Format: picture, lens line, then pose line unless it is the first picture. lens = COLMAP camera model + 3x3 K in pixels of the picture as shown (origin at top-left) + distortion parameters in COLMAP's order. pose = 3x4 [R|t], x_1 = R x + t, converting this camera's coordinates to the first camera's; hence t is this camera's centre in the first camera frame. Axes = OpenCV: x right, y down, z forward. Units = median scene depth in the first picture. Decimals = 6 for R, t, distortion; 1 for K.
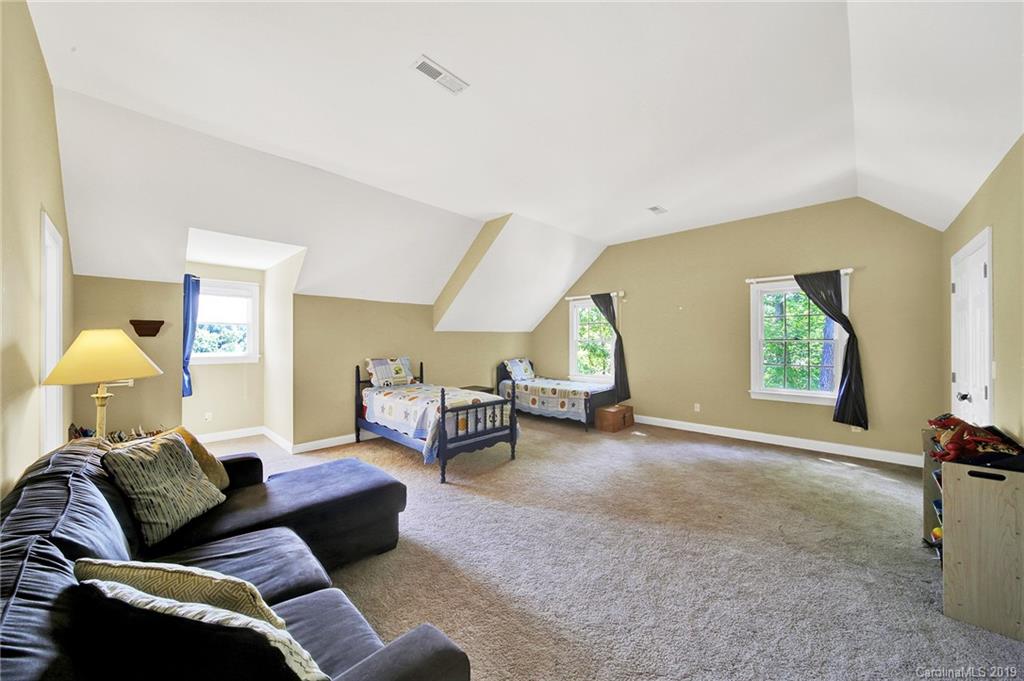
lens RADIAL K [[366.0, 0, 510.3], [0, 366.0, 341.0], [0, 0, 1]] dist [0.000911, -0.000232]
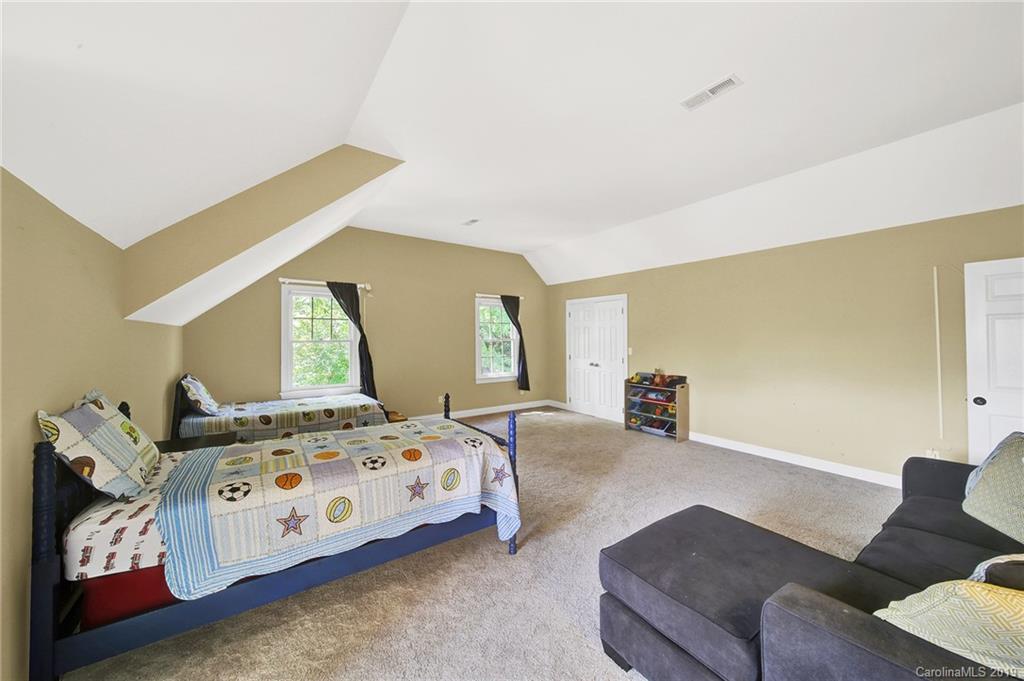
lens RADIAL K [[366.0, 0, 512.3], [0, 366.0, 334.7], [0, 0, 1]] dist [0.000911, -0.000232]
pose [[0.176149, 0.011421, 0.984297, -0.686275], [0.005536, 0.999905, -0.012593, -0.003534], [-0.984348, 0.007668, 0.176069, 0.705428]]
